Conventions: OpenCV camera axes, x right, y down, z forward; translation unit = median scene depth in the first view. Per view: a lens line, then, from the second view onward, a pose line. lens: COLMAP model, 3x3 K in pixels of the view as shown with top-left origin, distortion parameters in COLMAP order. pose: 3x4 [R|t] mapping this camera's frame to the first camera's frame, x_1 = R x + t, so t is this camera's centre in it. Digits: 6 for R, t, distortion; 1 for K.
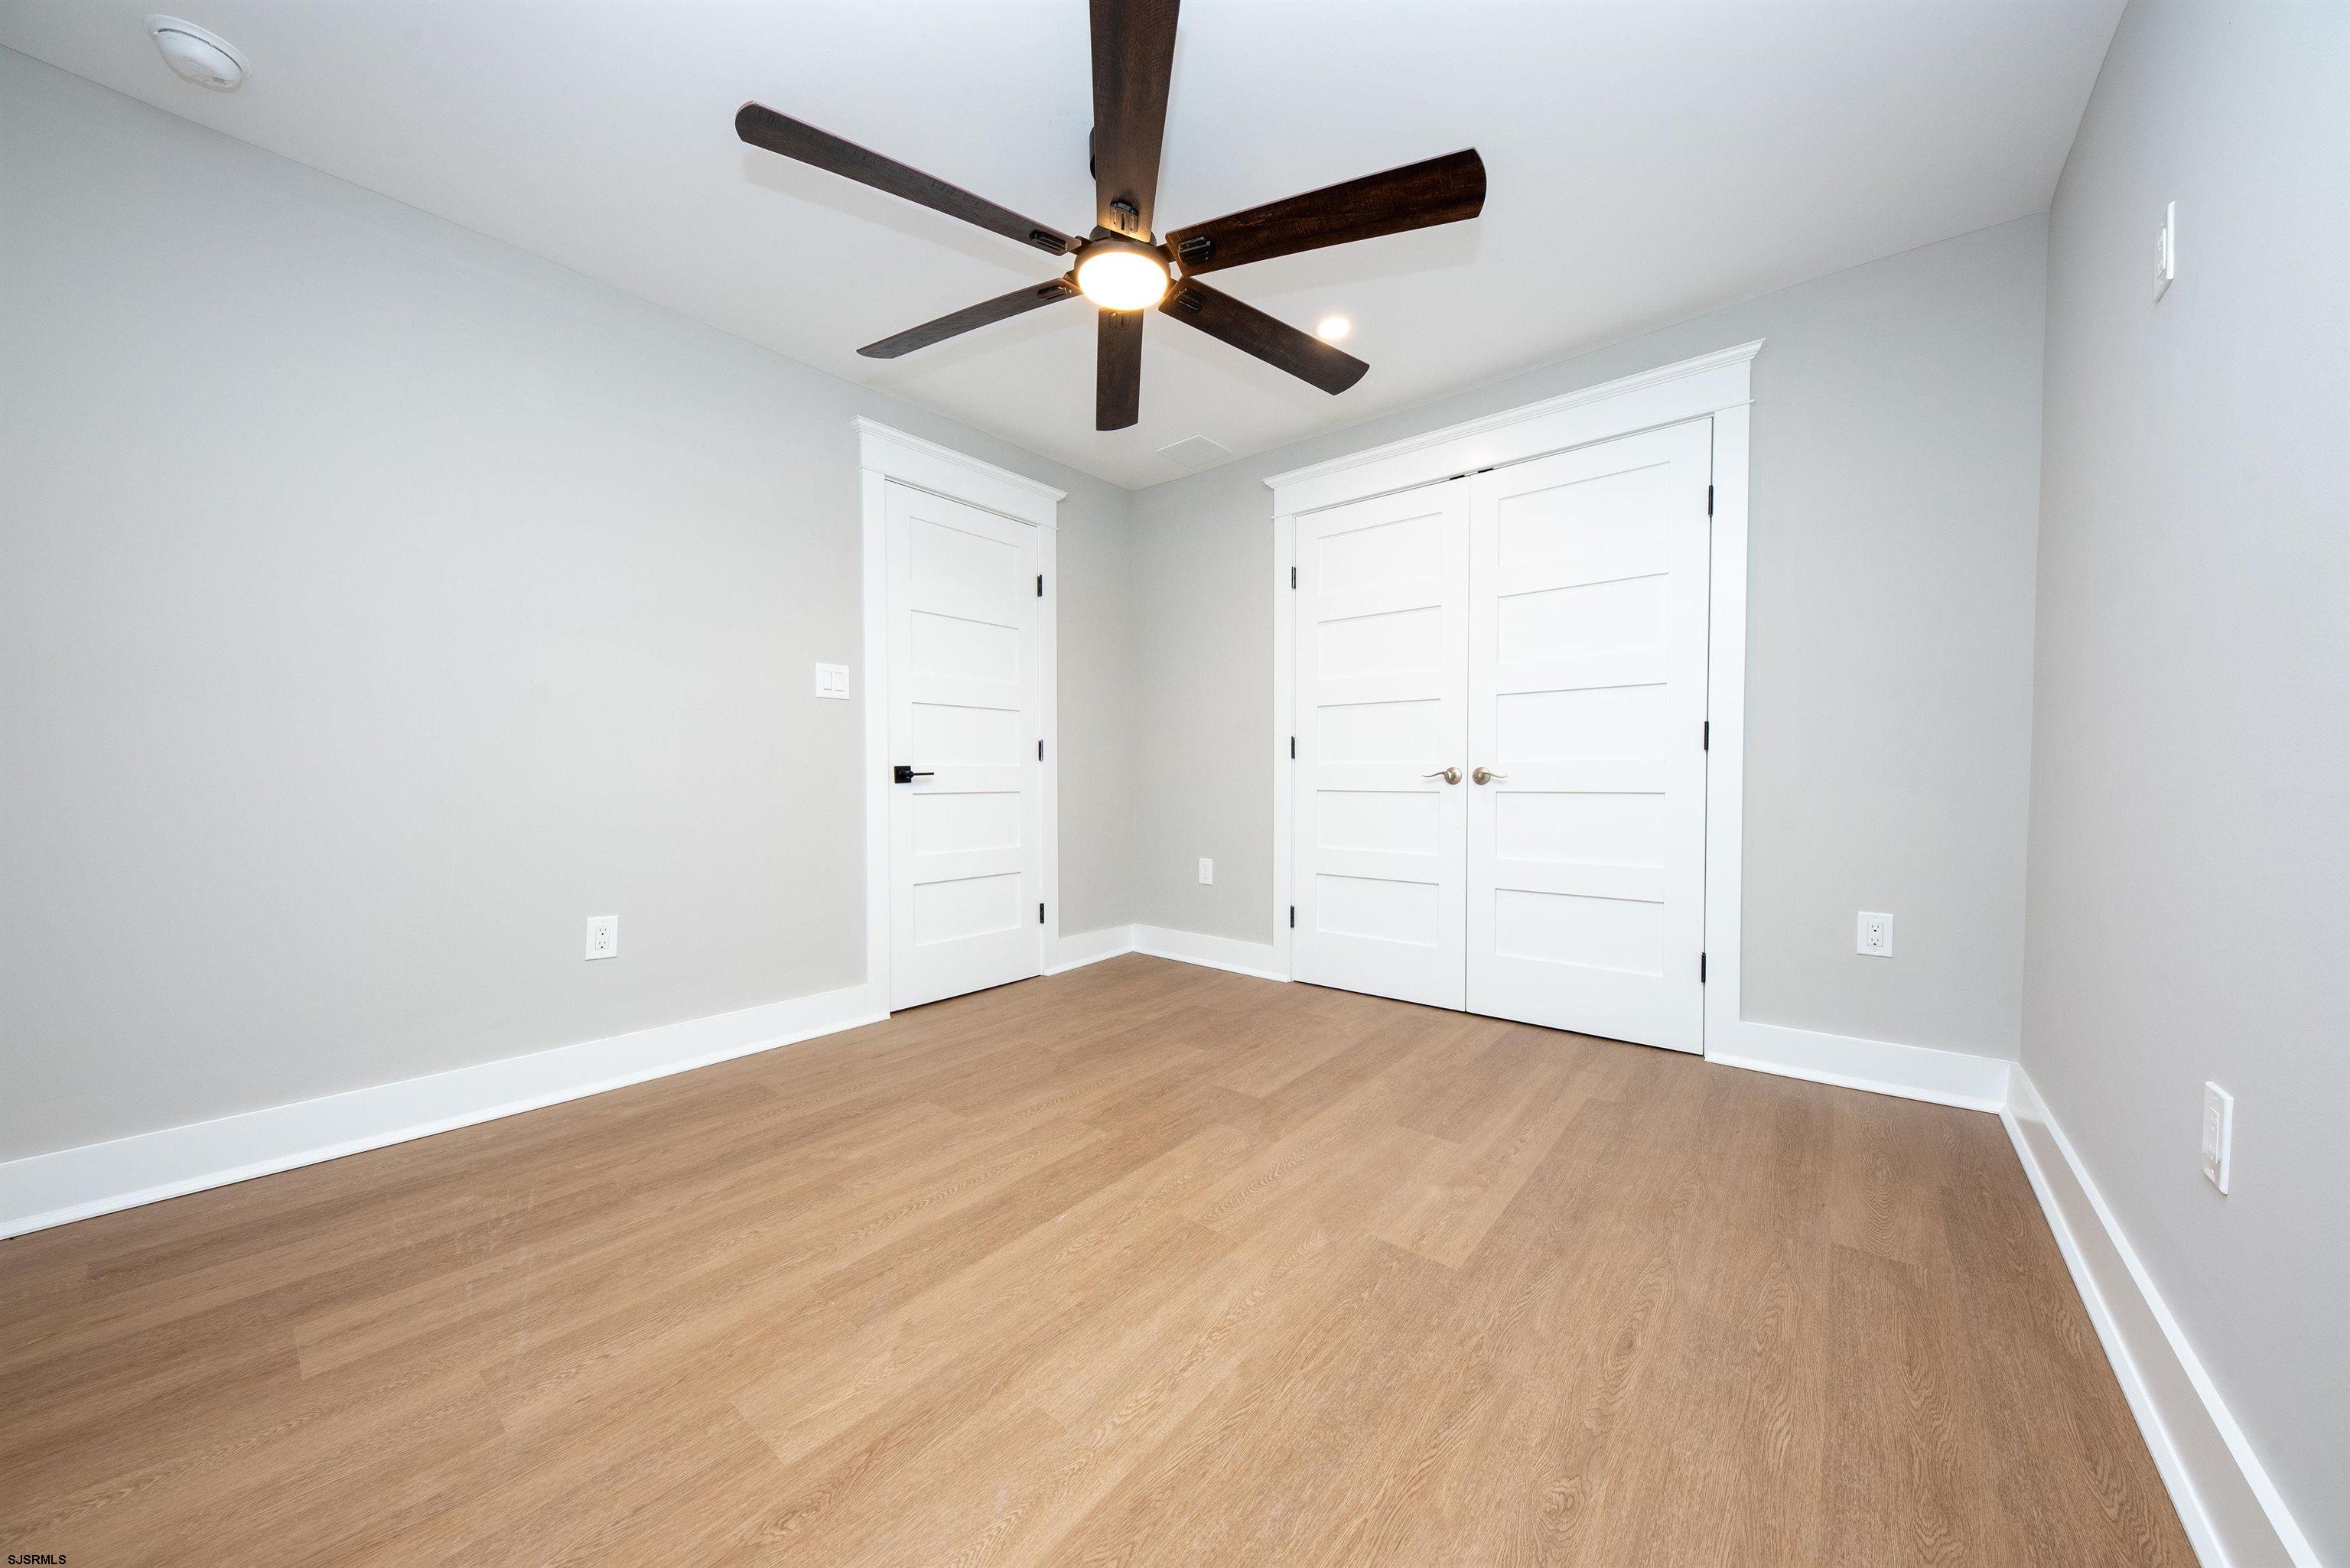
lens RADIAL K [[808.9, 0, 1152.8], [0, 808.9, 795.5], [0, 0, 1]] dist [-0.005231, -0.000016]
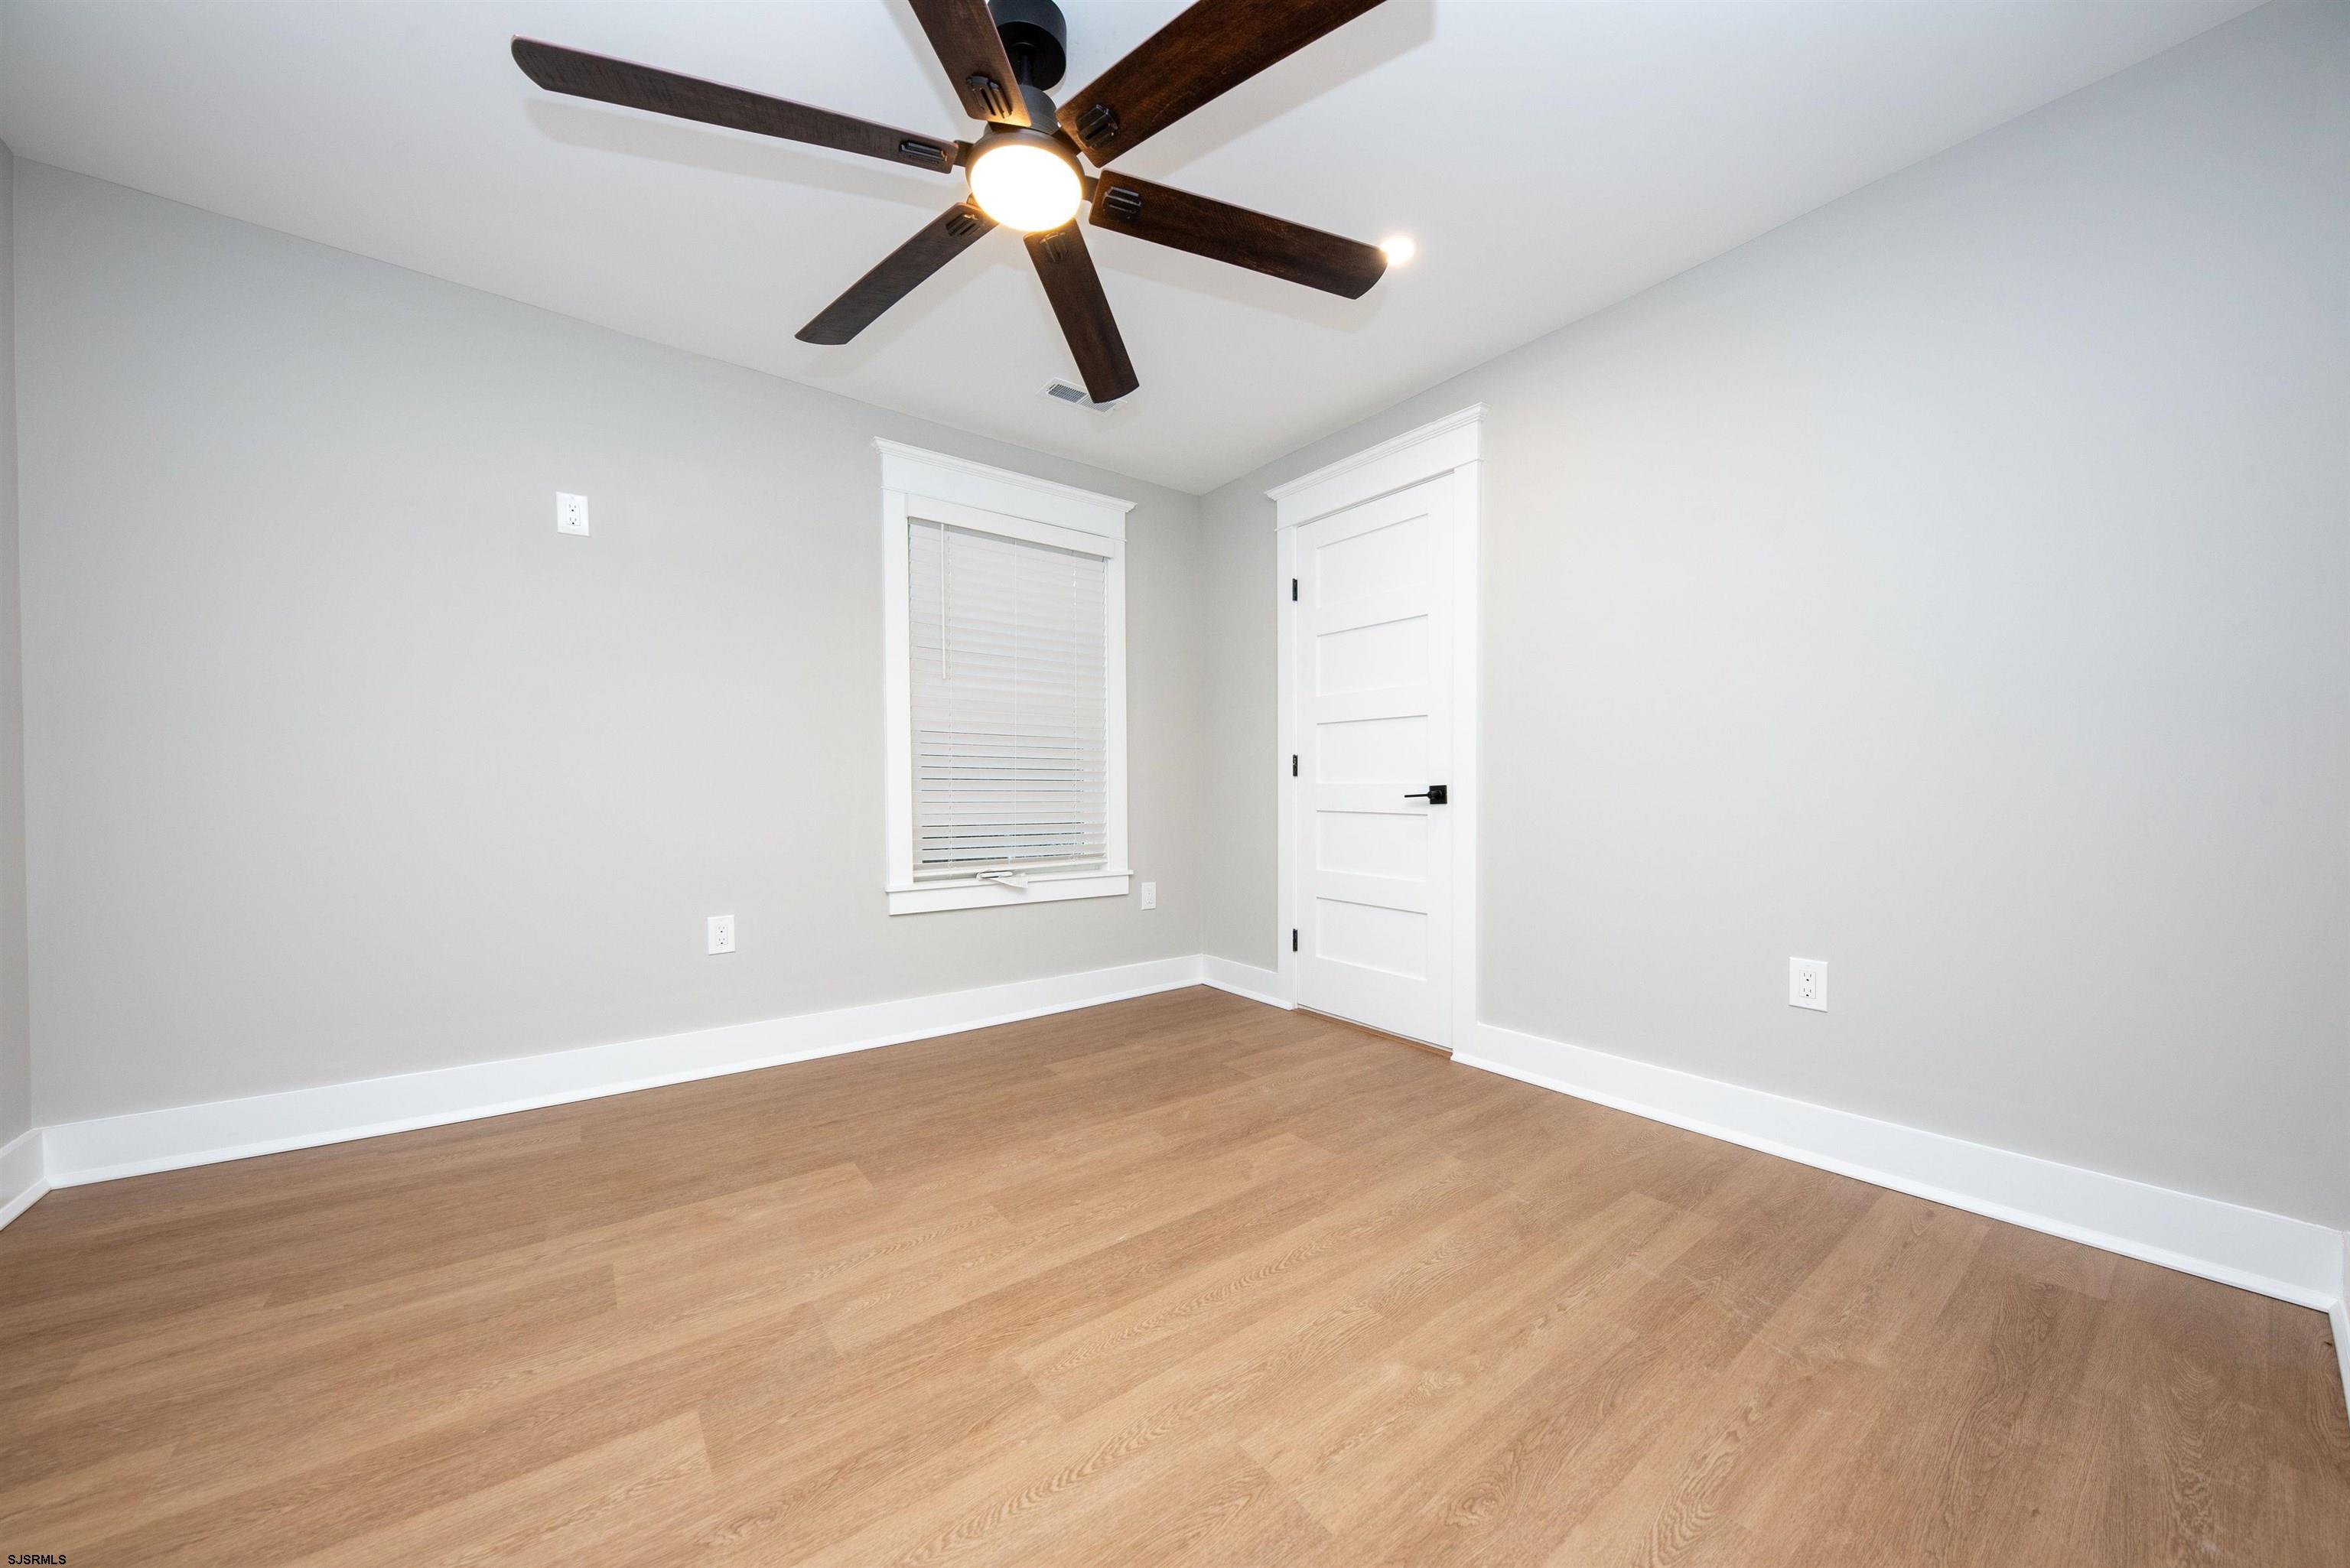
lens RADIAL K [[813.1, 0, 1175.0], [0, 813.1, 784.0], [0, 0, 1]] dist [-0.000463, -0.000199]
pose [[-0.978006, 0.002135, 0.208564, -0.345937], [0.006136, 0.999809, 0.018541, -0.053920], [-0.208484, 0.019413, -0.977833, 1.746950]]
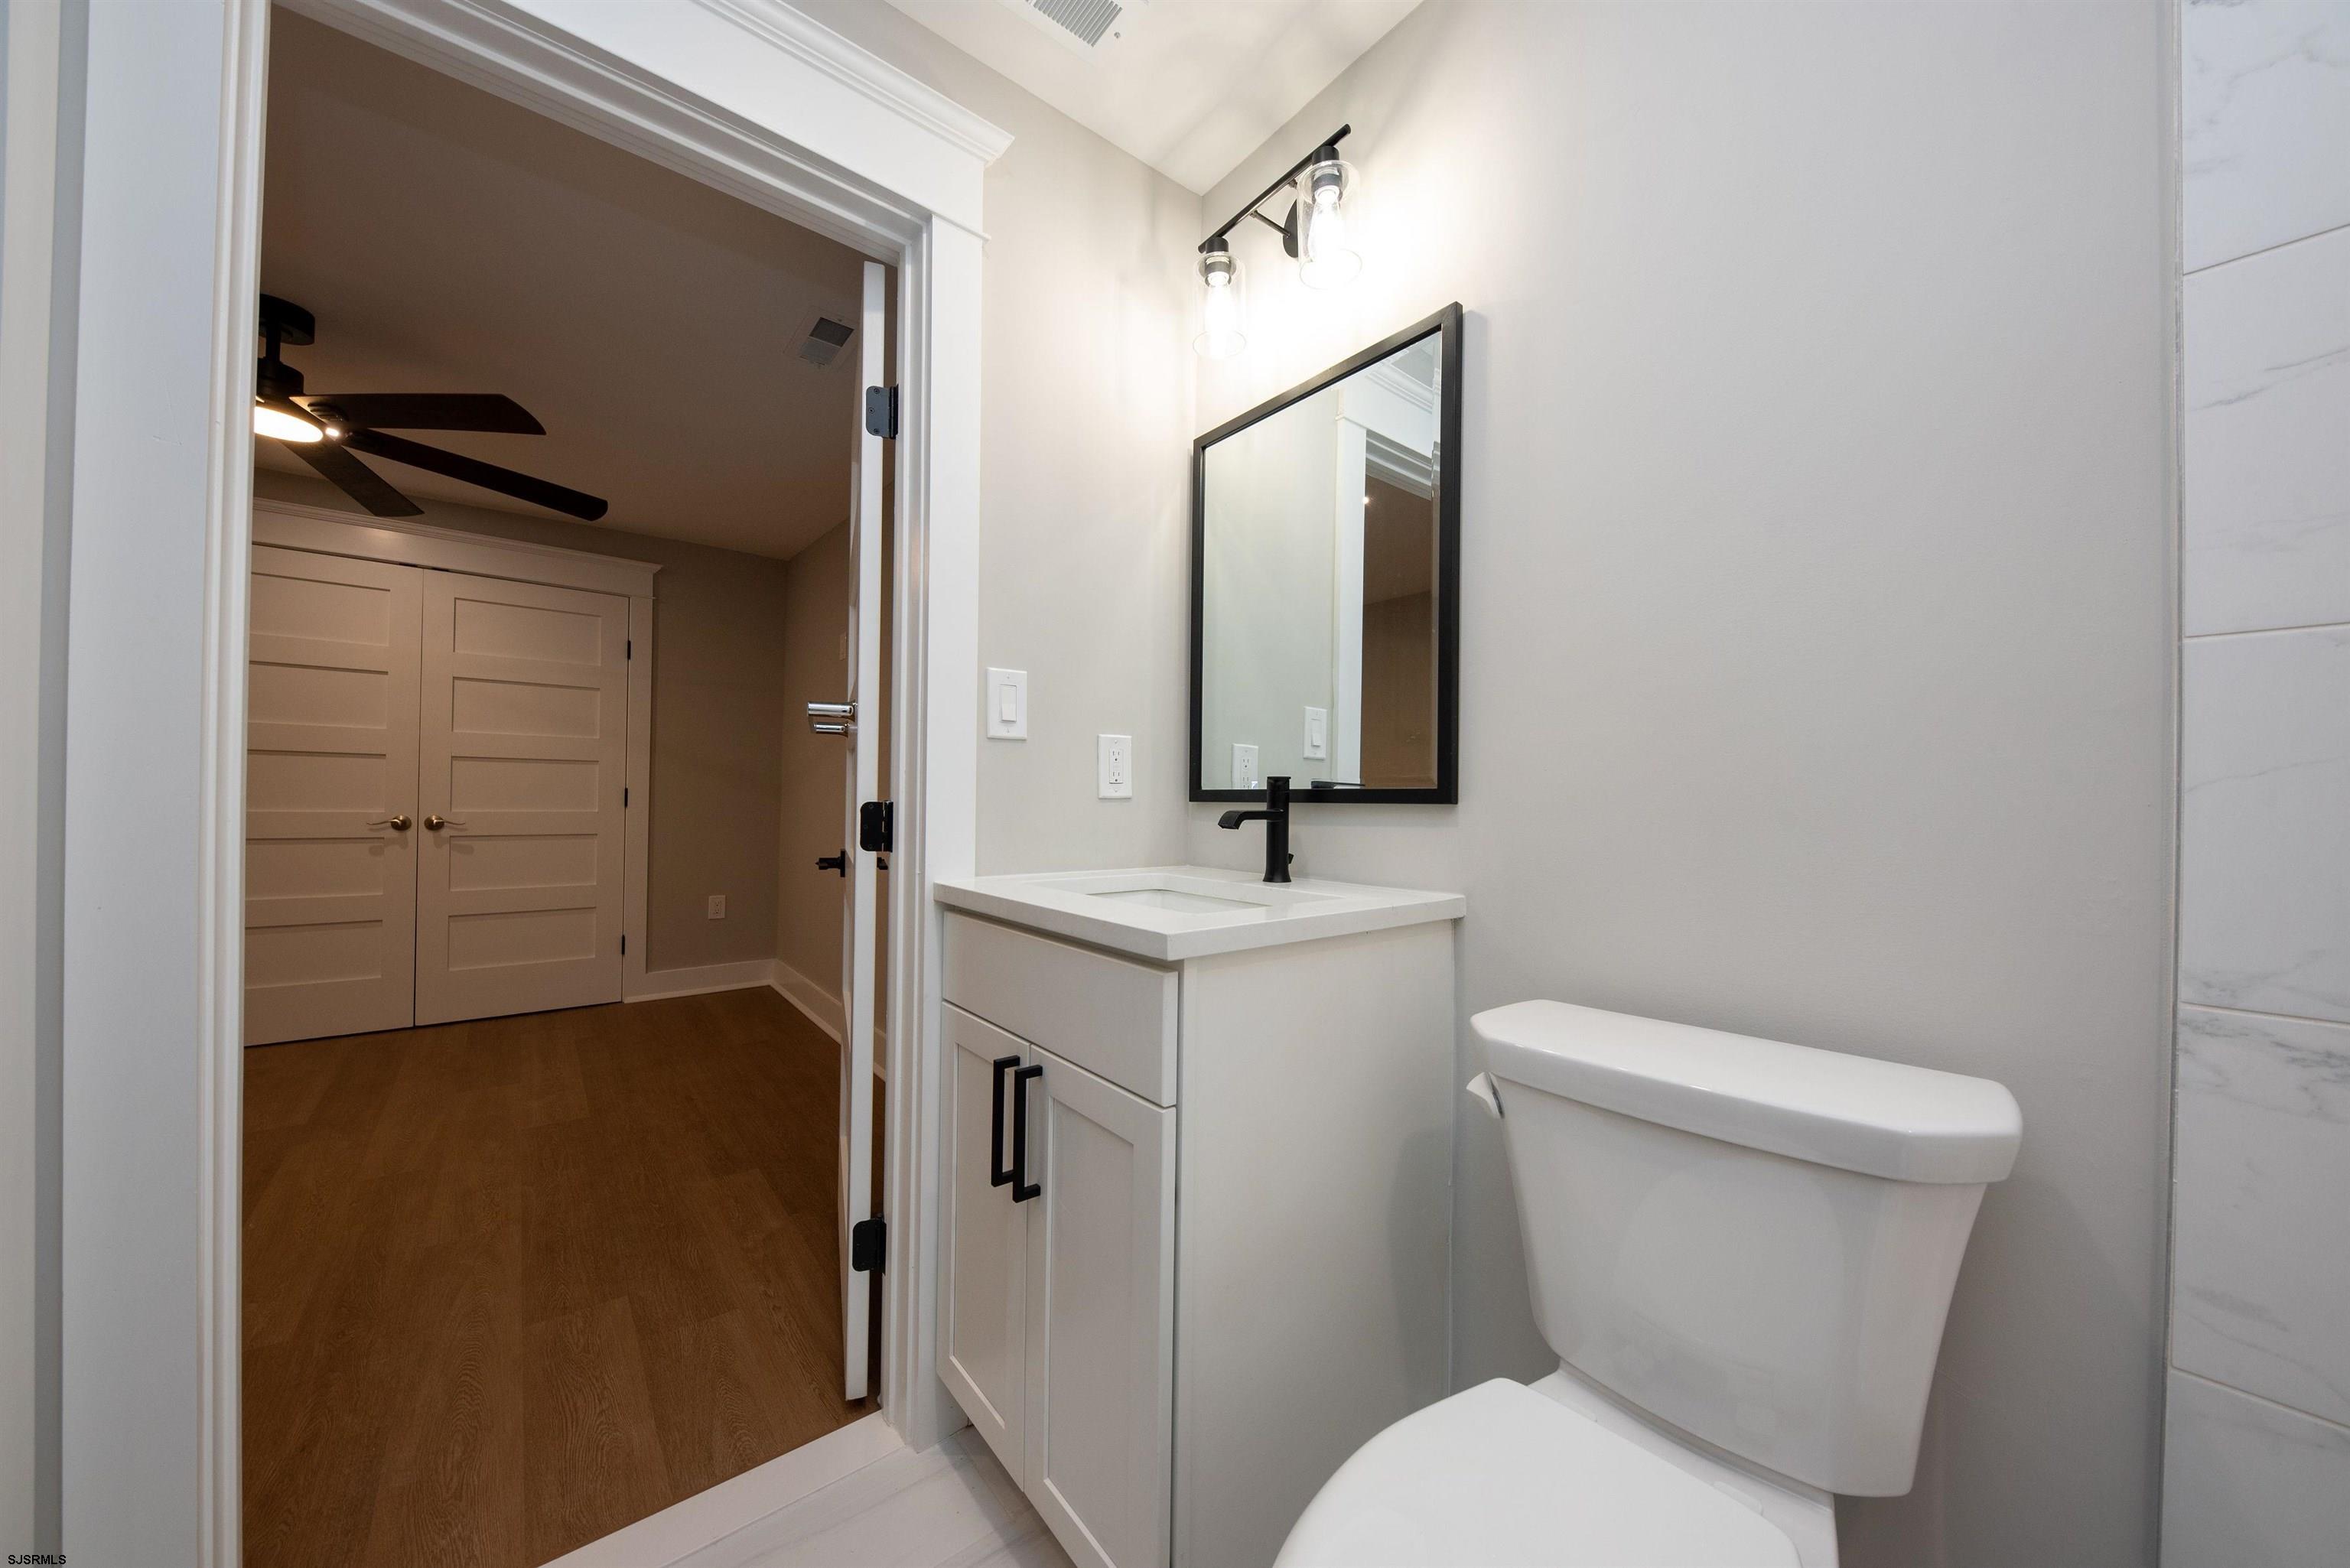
lens RADIAL K [[831.1, 0, 1170.8], [0, 831.1, 797.4], [0, 0, 1]] dist [0.012963, -0.006354]
pose [[0.200619, 0.006555, 0.979647, -0.910570], [0.015109, 0.999838, -0.009784, -0.054268], [-0.979553, 0.016764, 0.200487, -0.484233]]
